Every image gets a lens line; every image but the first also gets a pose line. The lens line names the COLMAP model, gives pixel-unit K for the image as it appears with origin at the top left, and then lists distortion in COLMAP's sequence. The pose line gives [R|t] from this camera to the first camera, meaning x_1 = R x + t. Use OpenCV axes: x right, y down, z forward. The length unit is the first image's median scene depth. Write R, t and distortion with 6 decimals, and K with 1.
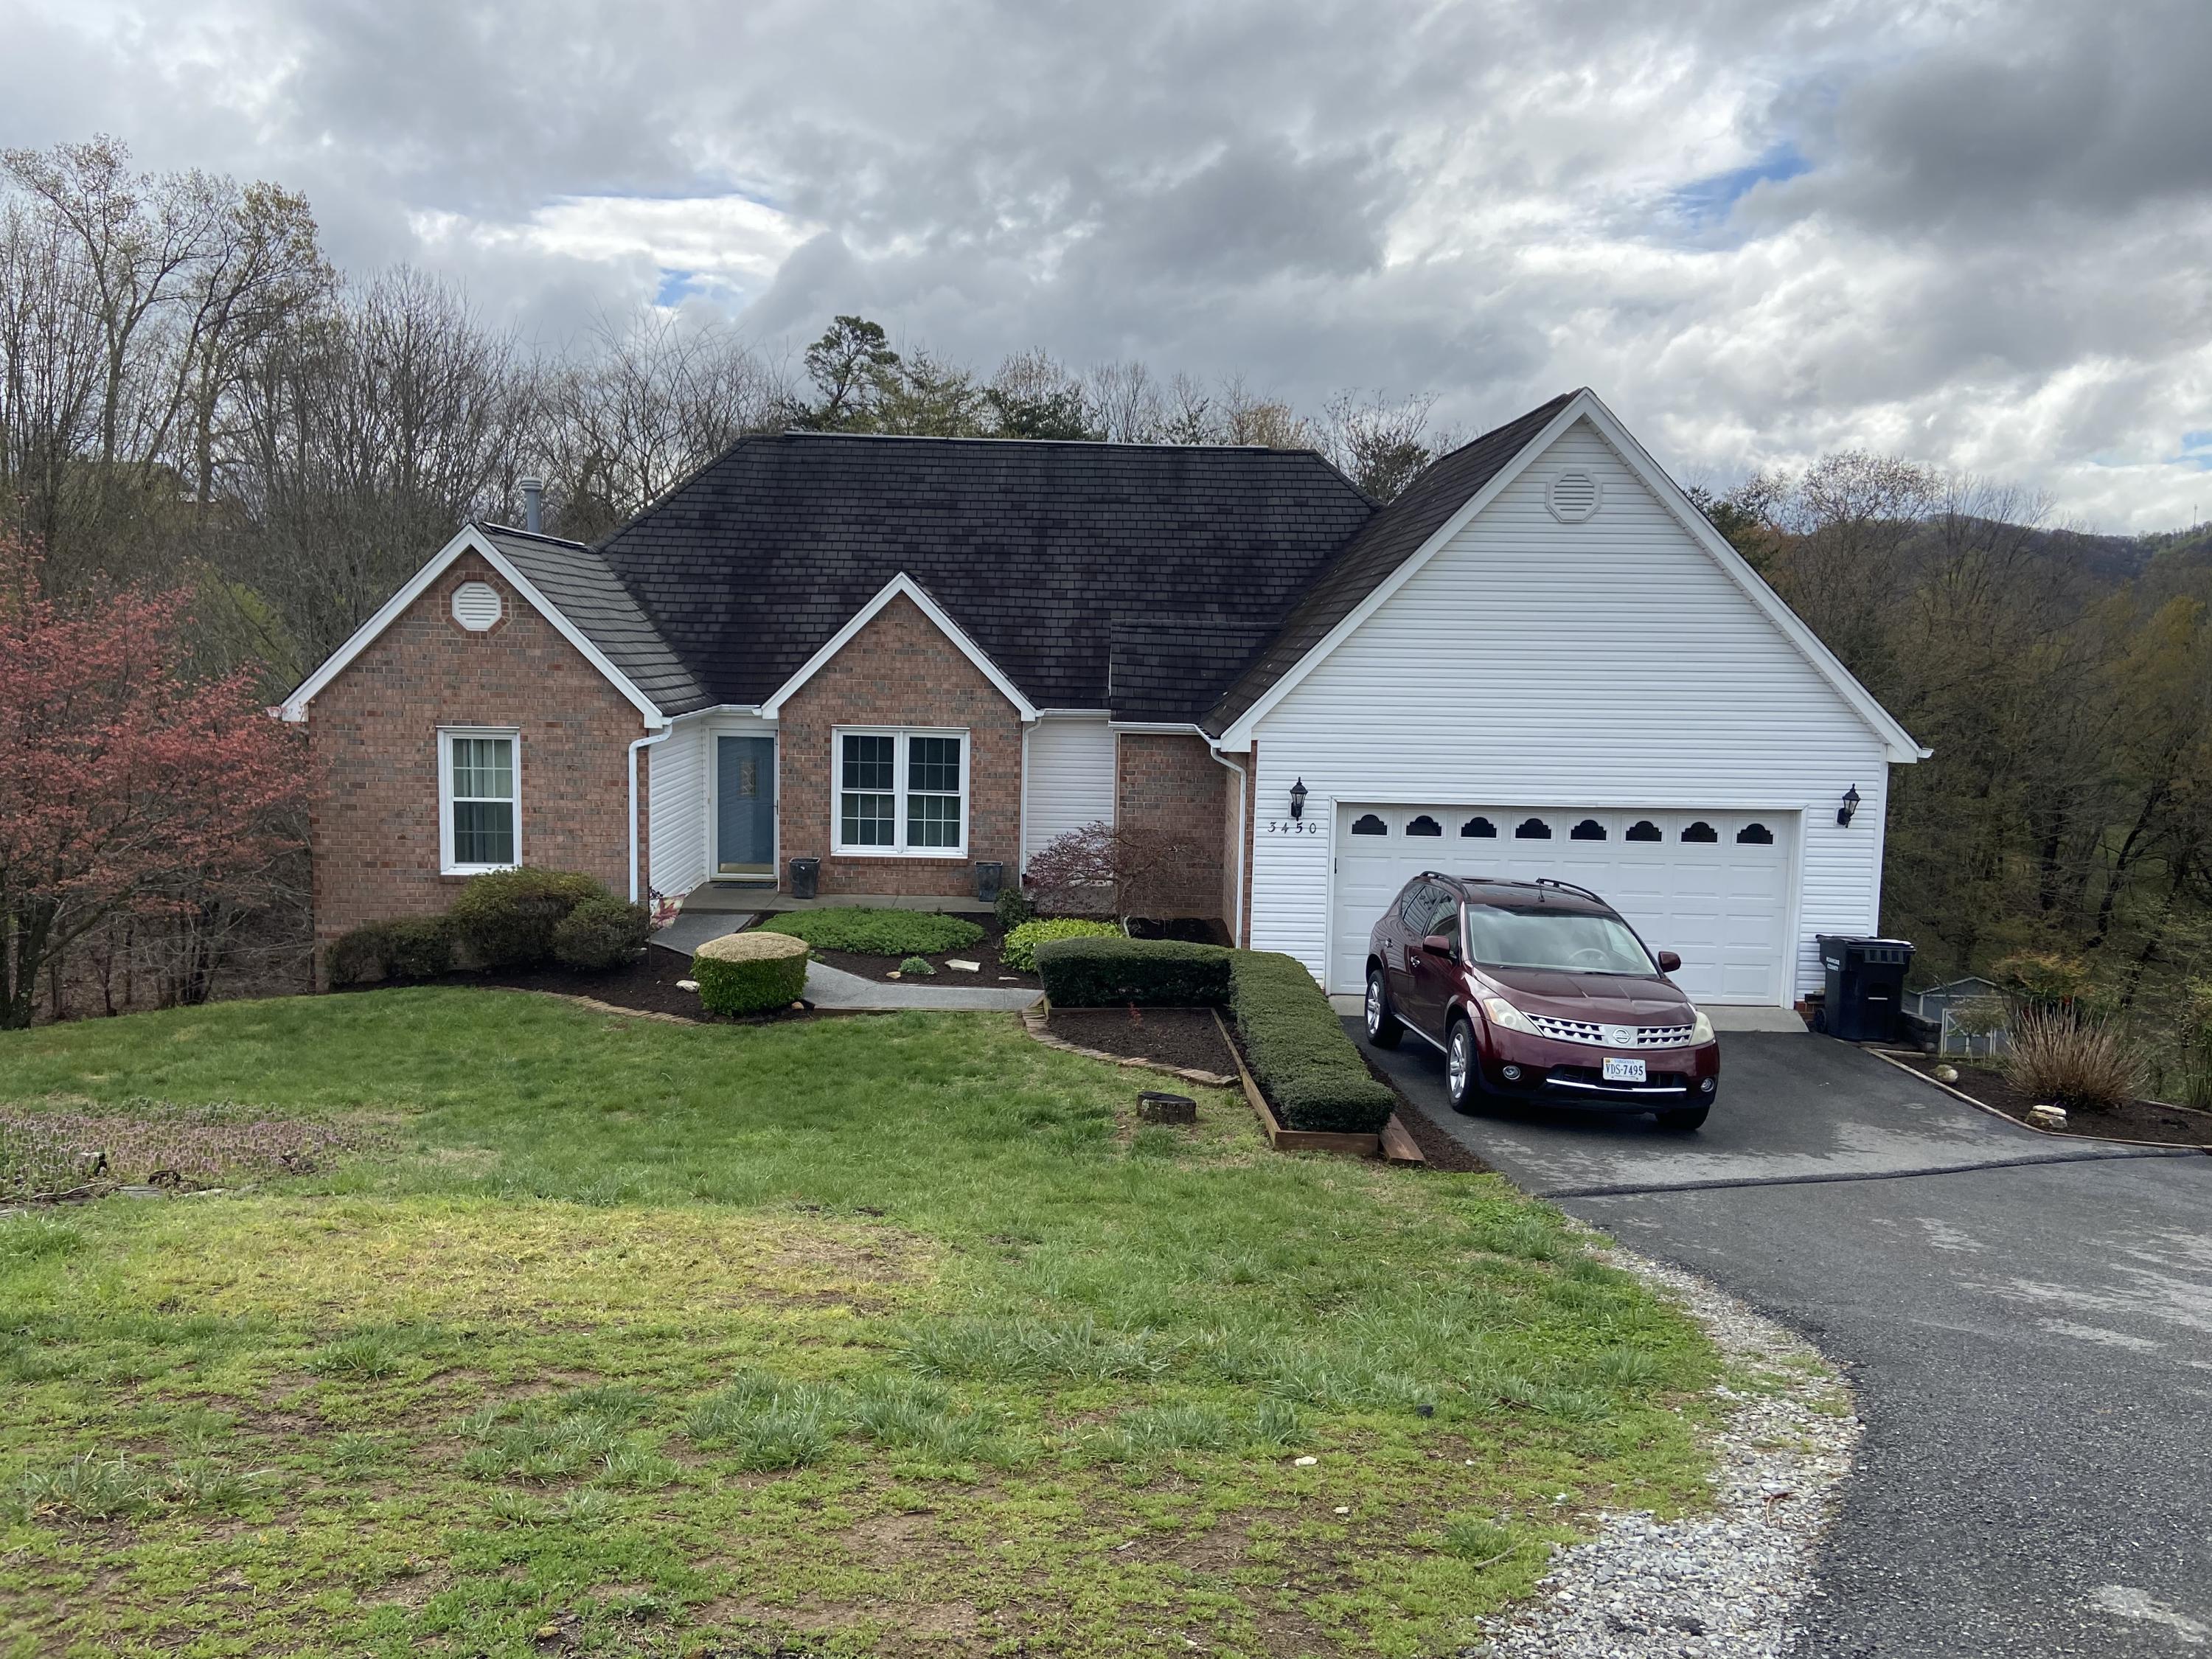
lens RADIAL K [[1660.1, 0, 1108.1], [0, 1660.1, 800.2], [0, 0, 1]] dist [0.115027, -0.141386]
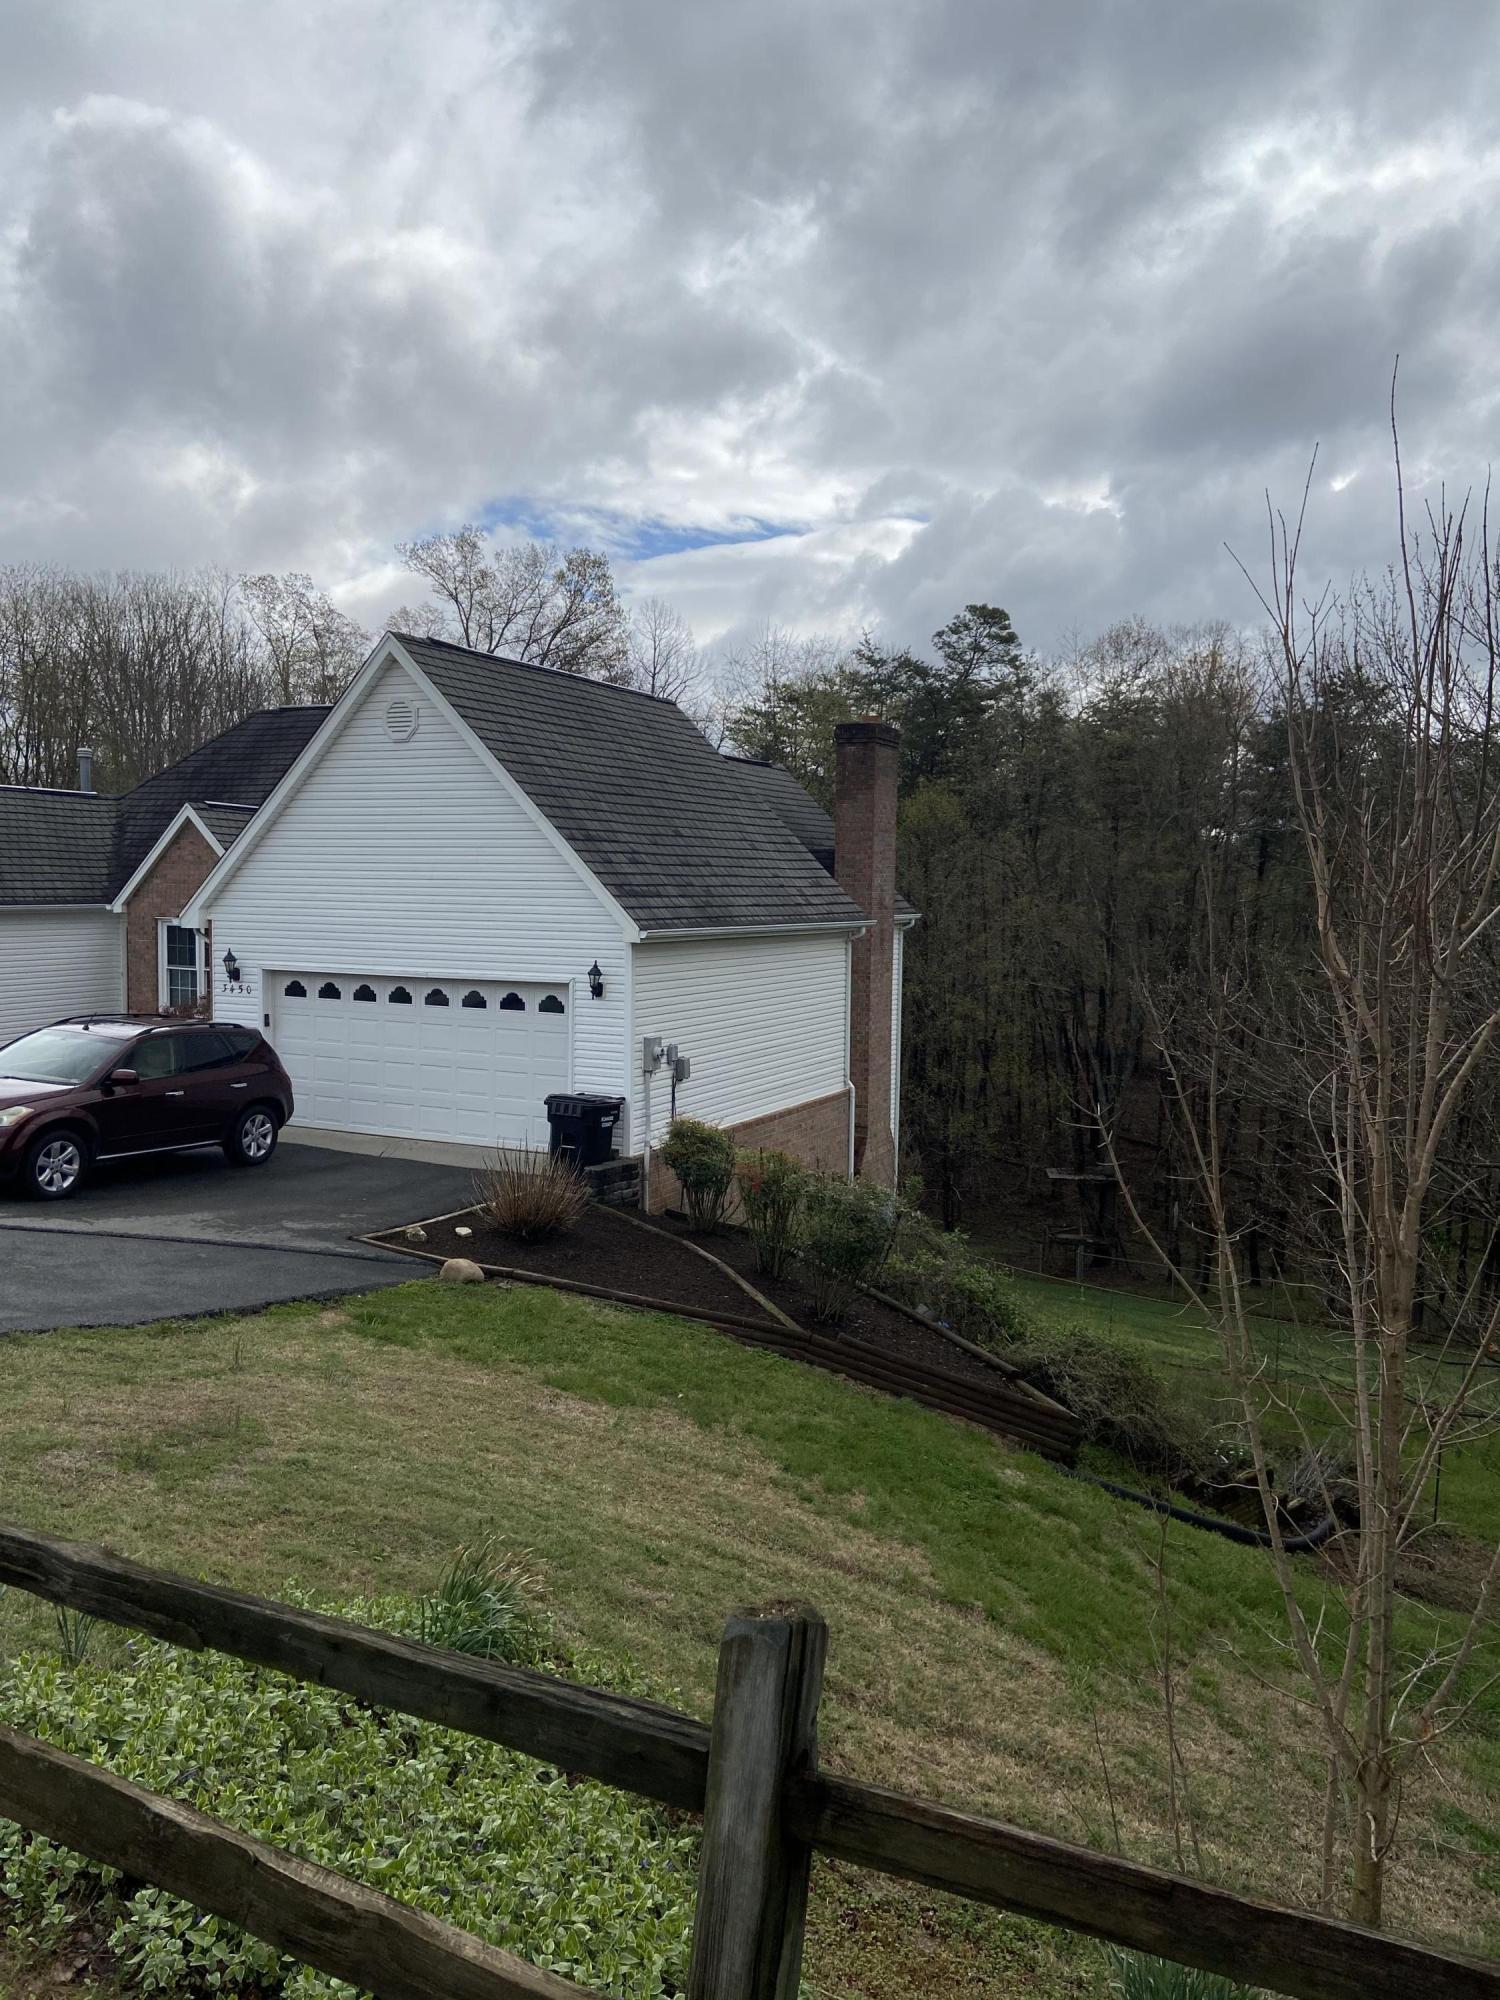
lens RADIAL K [[1501.0, 0, 741.1], [0, 1501.0, 989.9], [0, 0, 1]] dist [0.115027, -0.141386]
pose [[0.892012, 0.023115, -0.451421, 0.914668], [-0.039398, 0.998867, -0.026703, 0.030802], [0.450292, 0.041604, 0.891912, 0.128476]]
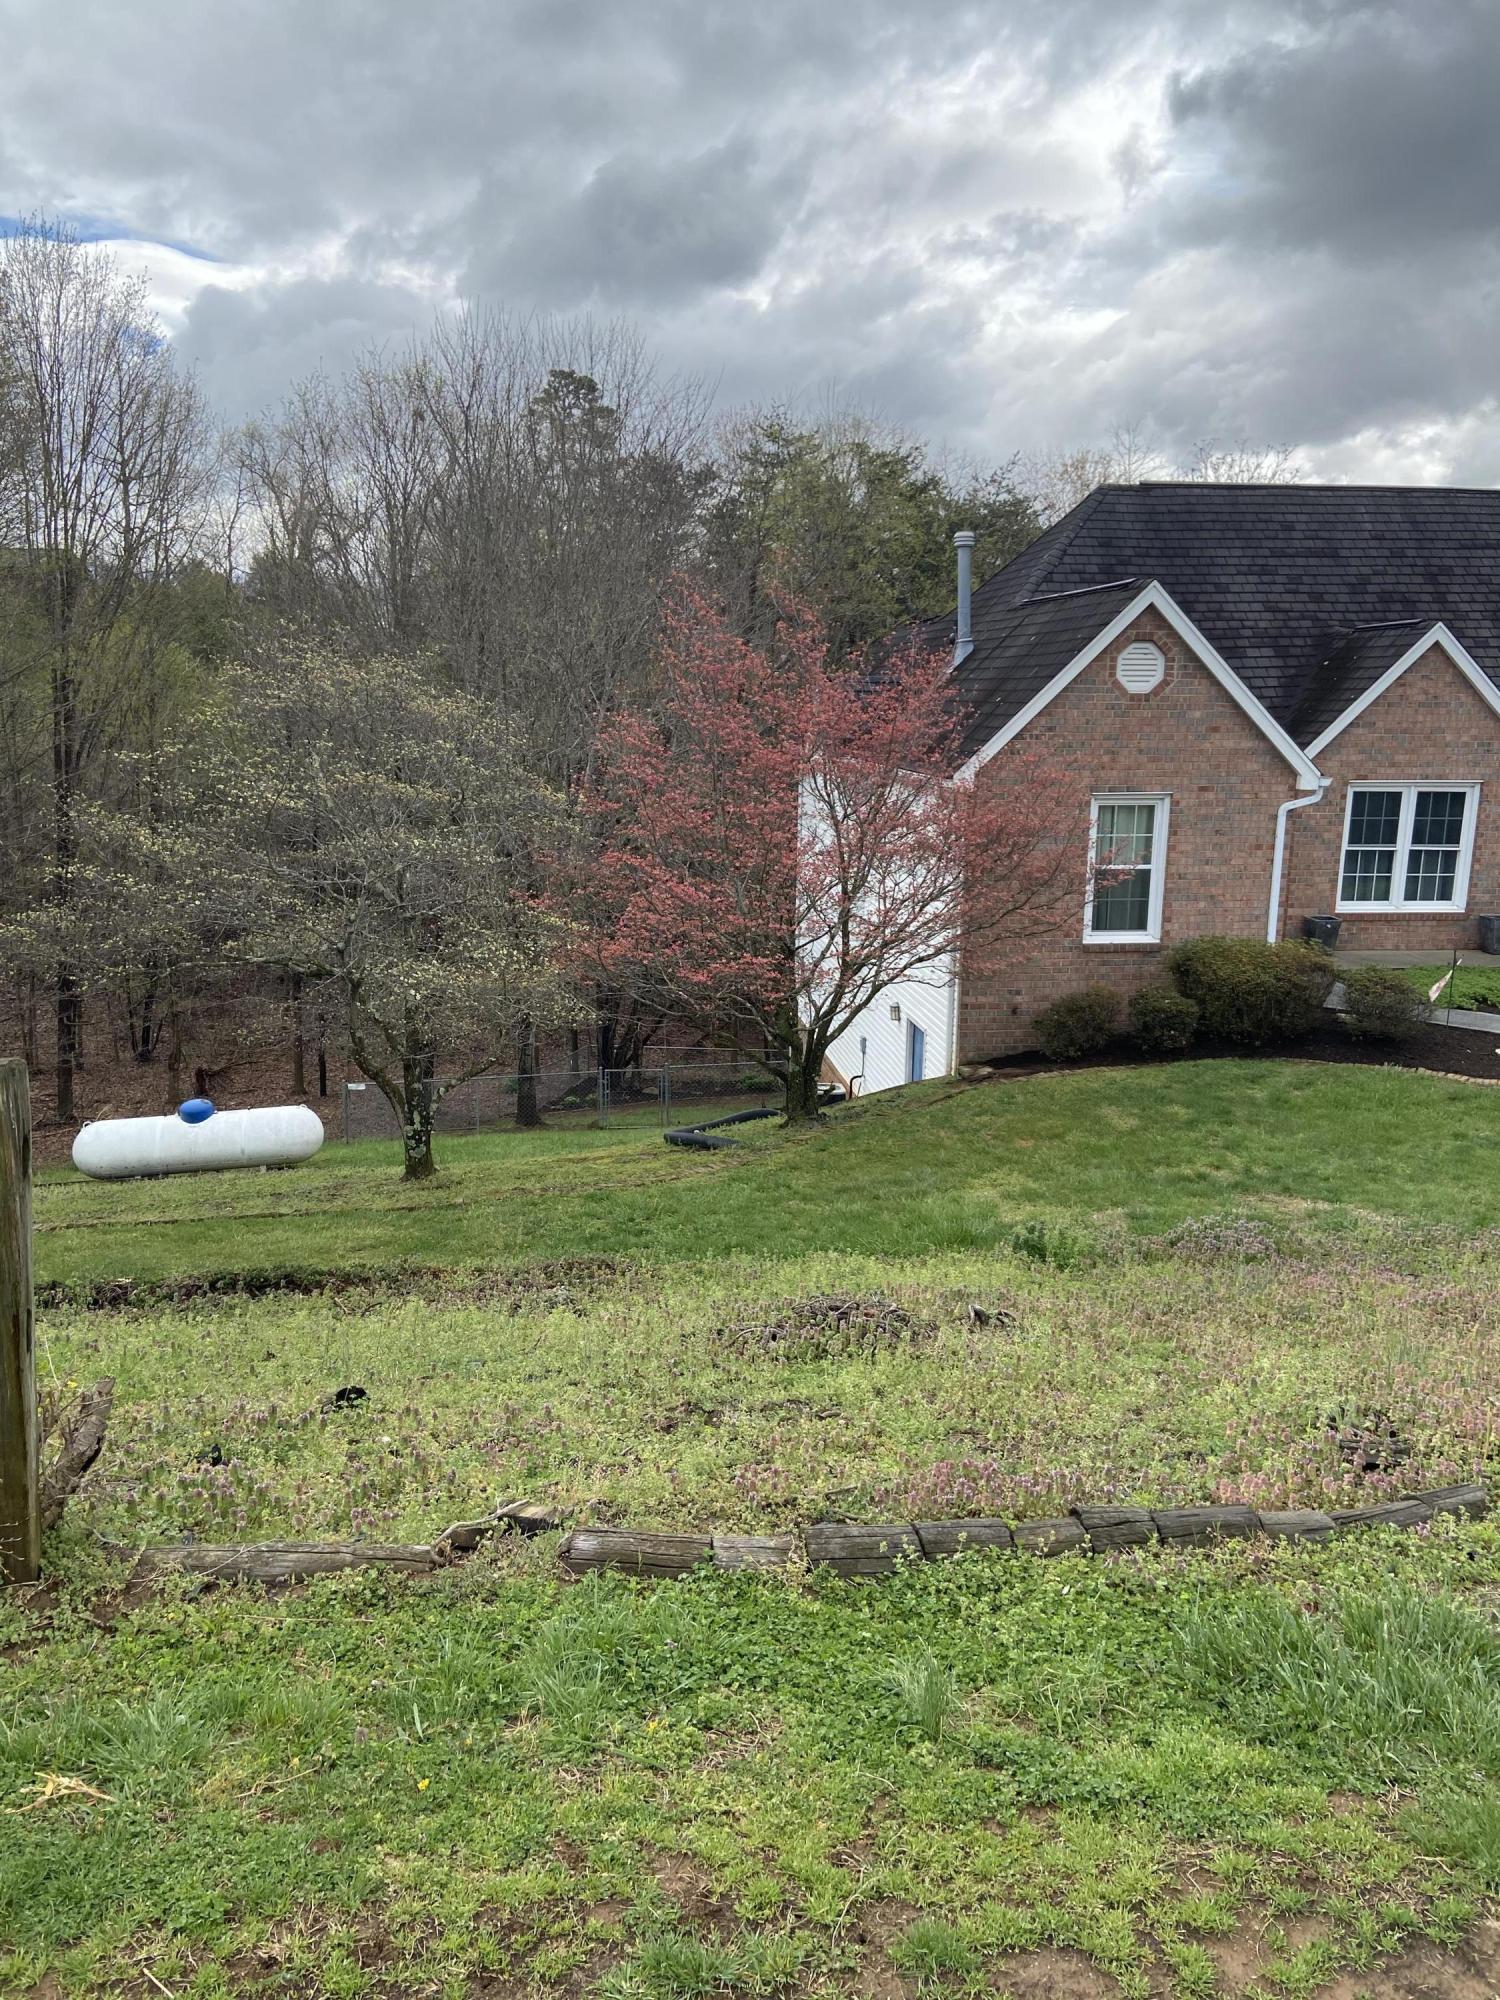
lens RADIAL K [[1501.0, 0, 748.3], [0, 1501.0, 994.7], [0, 0, 1]] dist [0.115027, -0.141386]
pose [[0.996530, -0.027167, 0.078682, -0.669364], [0.018767, 0.994232, 0.105592, -0.023903], [-0.081097, -0.103749, 0.991292, 0.129246]]
